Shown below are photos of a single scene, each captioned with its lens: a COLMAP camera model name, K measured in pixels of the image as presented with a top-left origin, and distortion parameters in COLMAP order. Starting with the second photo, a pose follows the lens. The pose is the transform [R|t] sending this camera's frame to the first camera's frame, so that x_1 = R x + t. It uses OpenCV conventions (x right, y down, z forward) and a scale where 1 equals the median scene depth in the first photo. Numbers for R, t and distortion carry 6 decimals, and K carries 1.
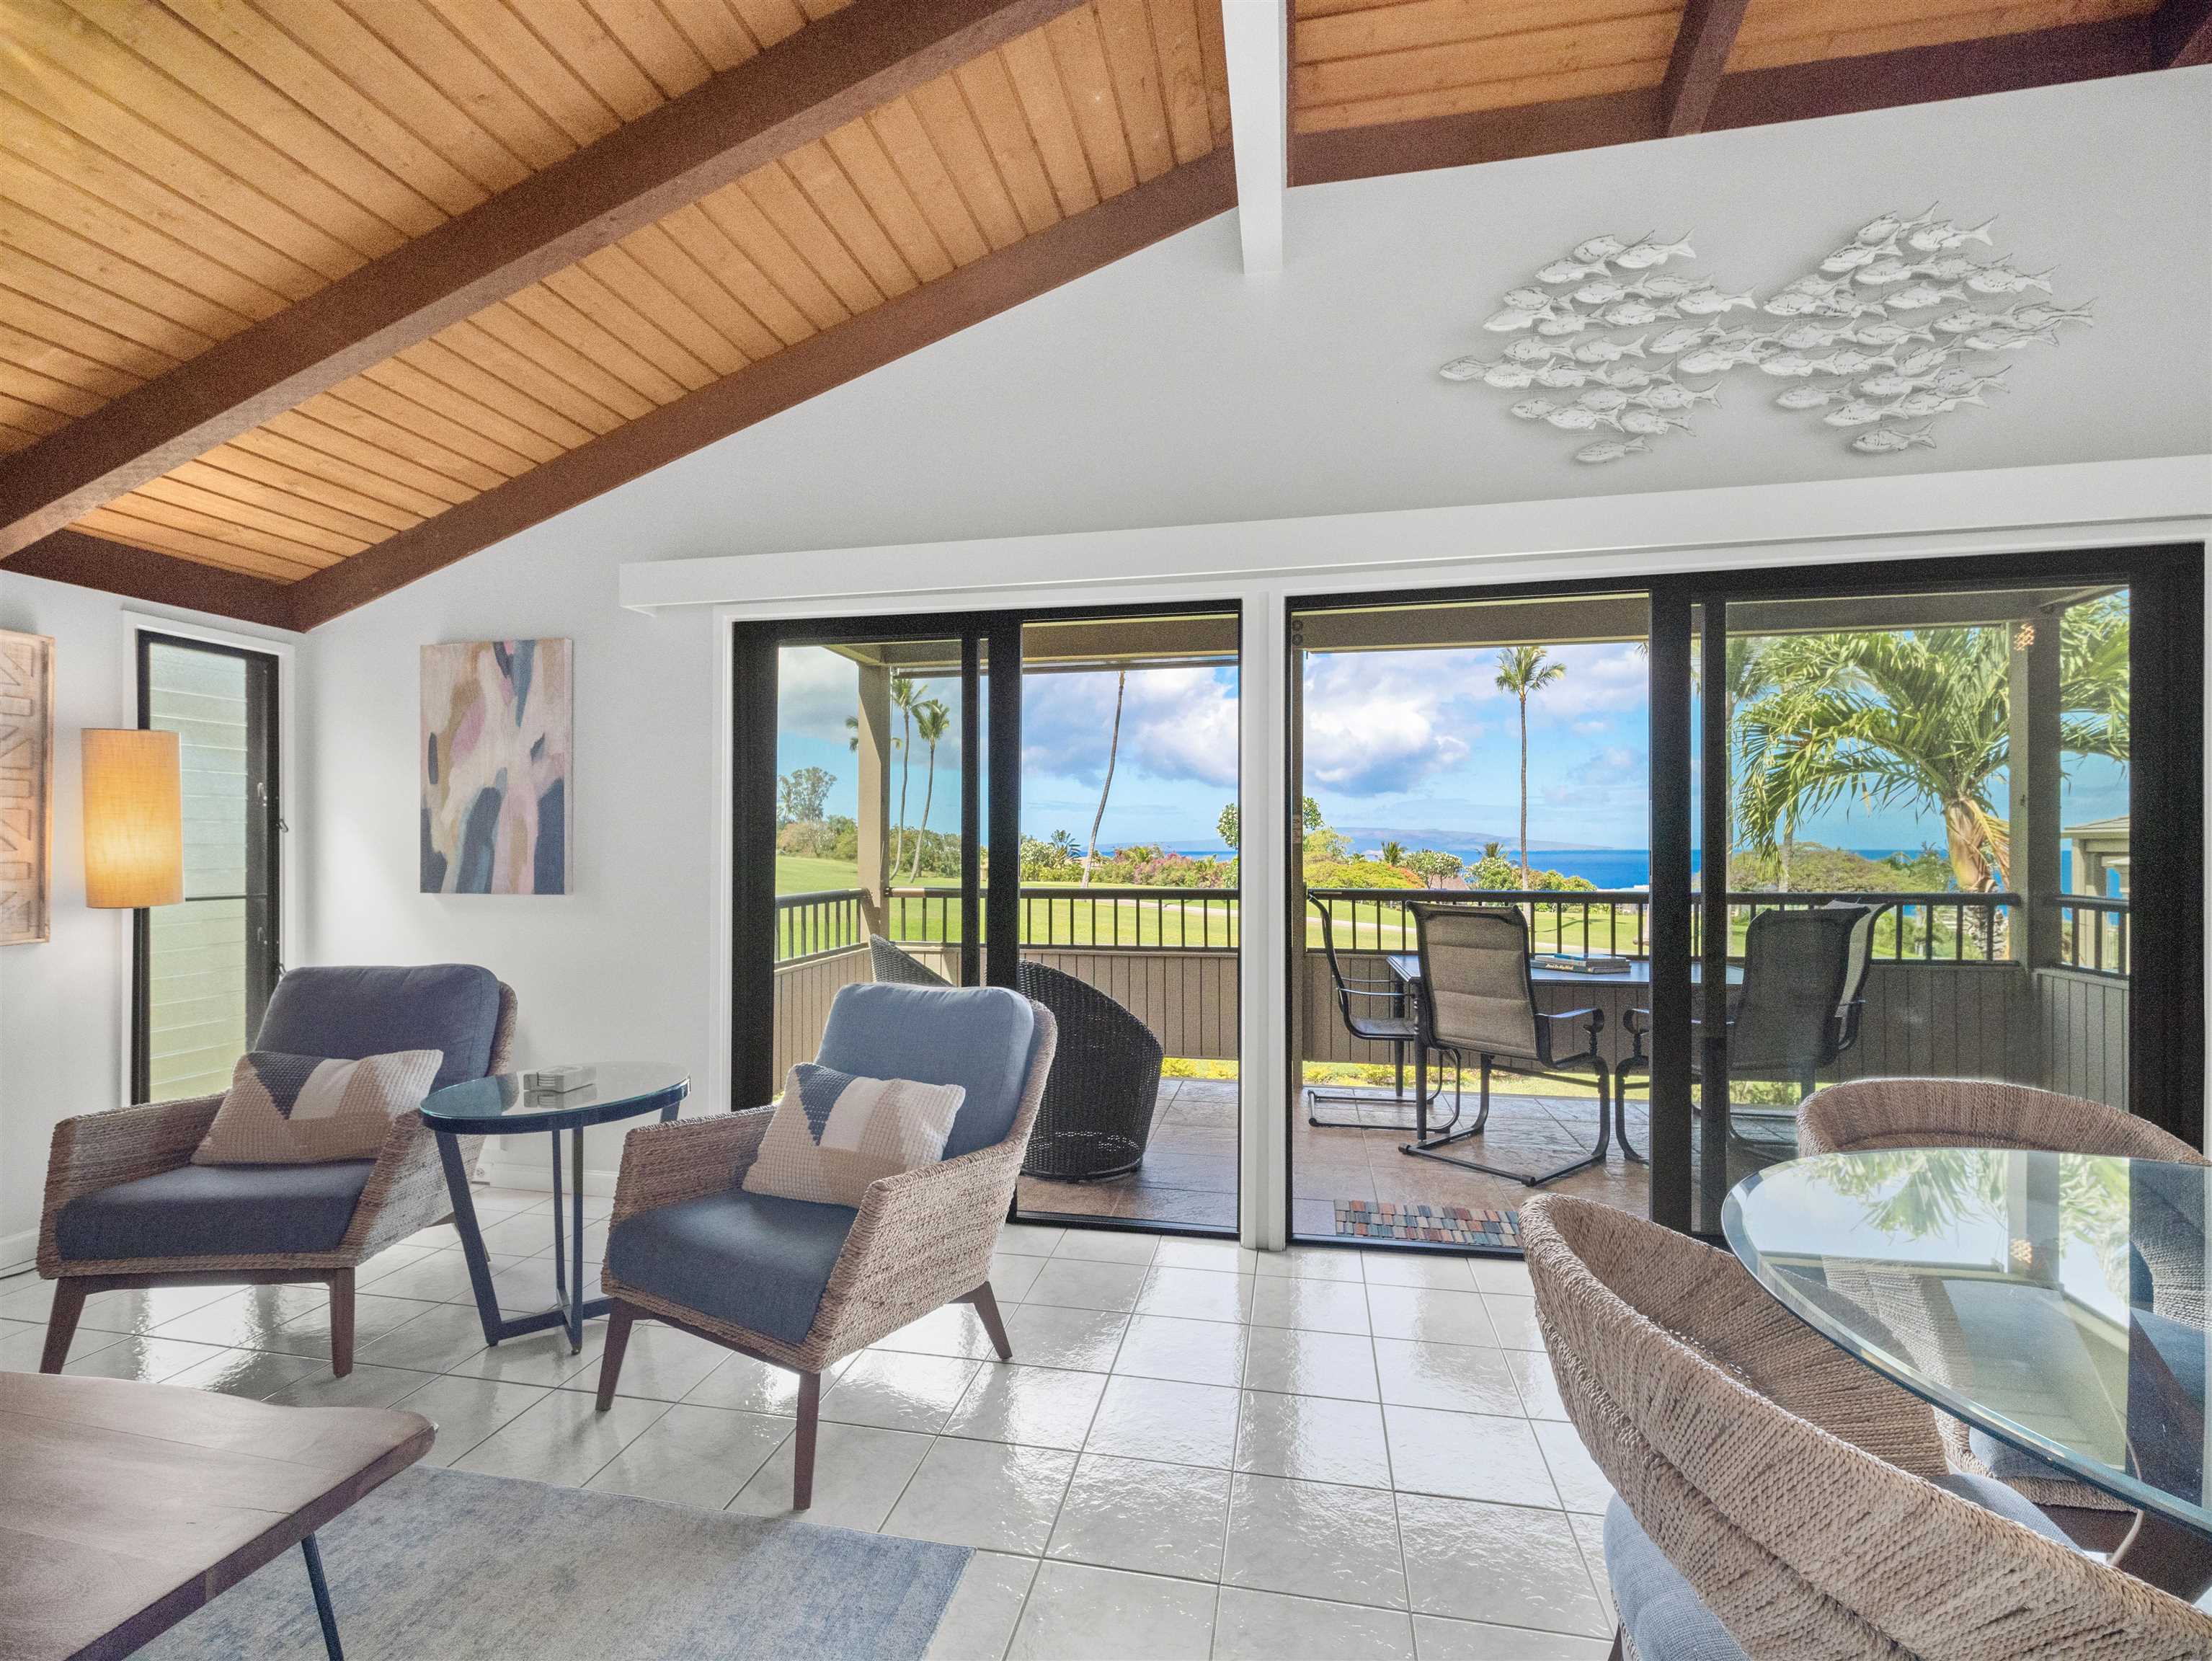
lens RADIAL K [[992.9, 0, 1105.2], [0, 992.9, 845.3], [0, 0, 1]] dist [-0.002048, -0.000626]
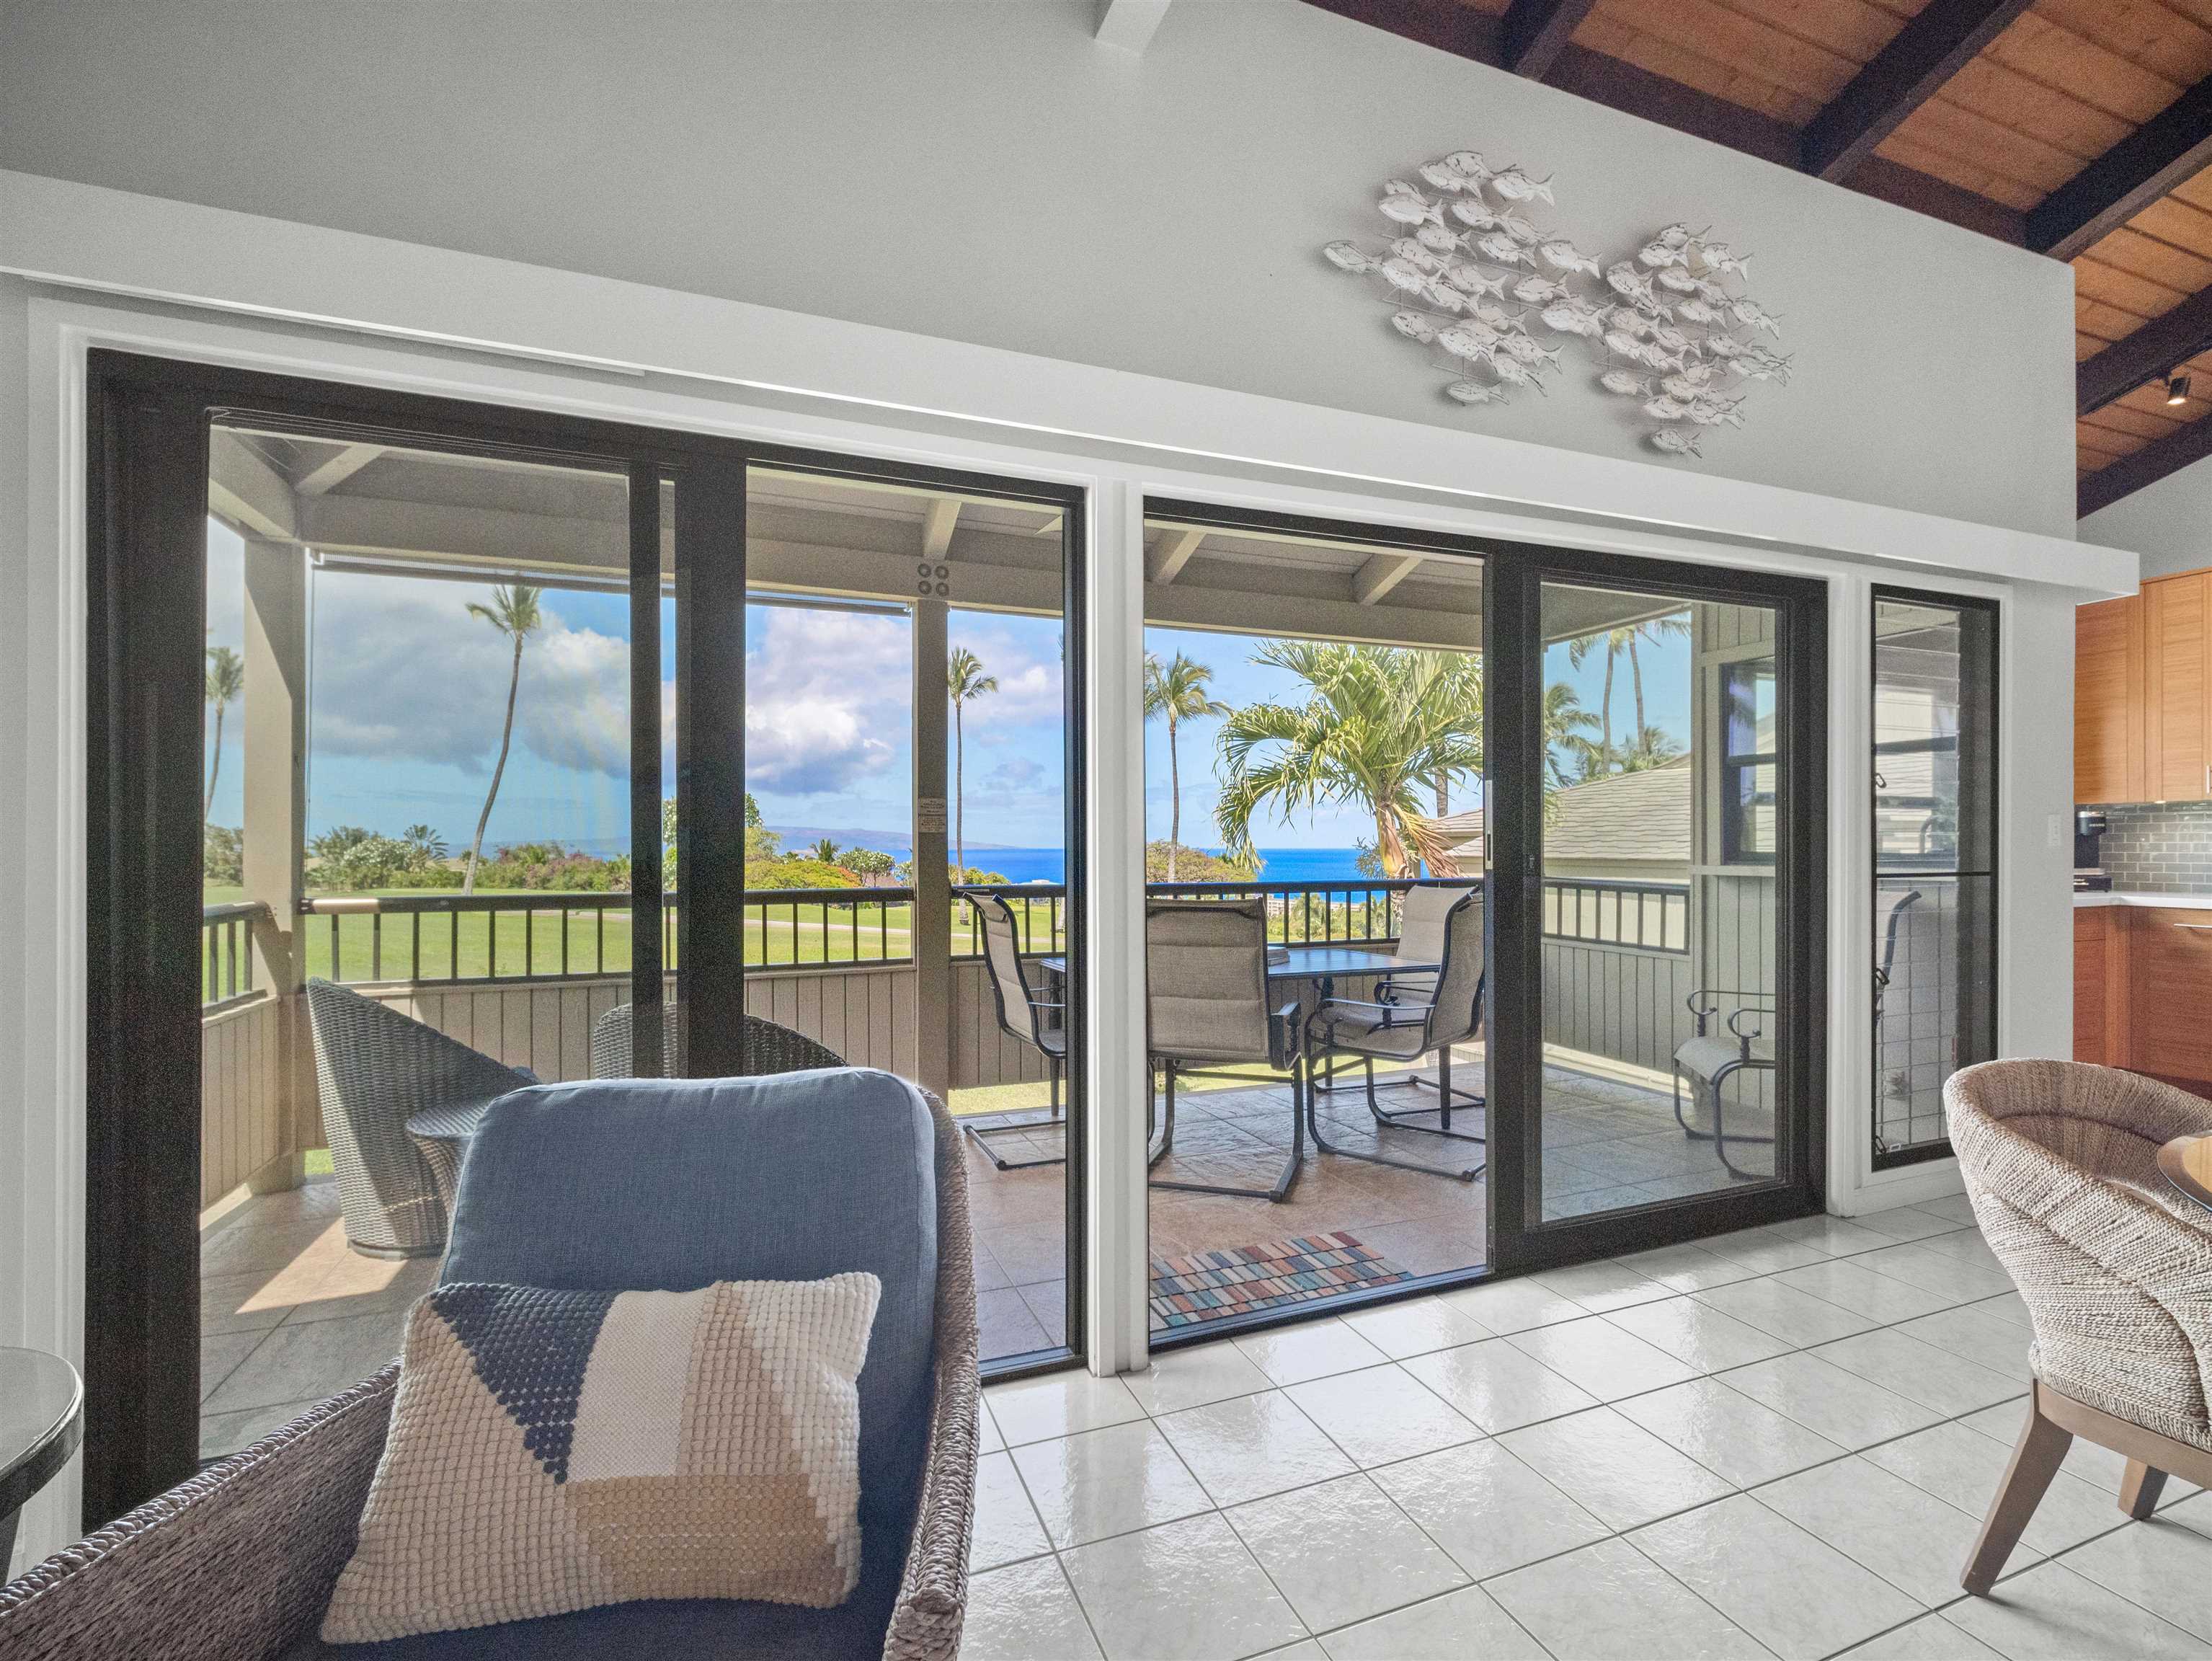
lens RADIAL K [[992.9, 0, 1105.2], [0, 992.9, 845.3], [0, 0, 1]] dist [-0.002048, -0.000626]
pose [[0.844705, -0.000576, 0.535232, -0.166445], [0.000154, 1.000000, 0.000833, 0.010293], [-0.535232, -0.000621, 0.844705, 0.259844]]
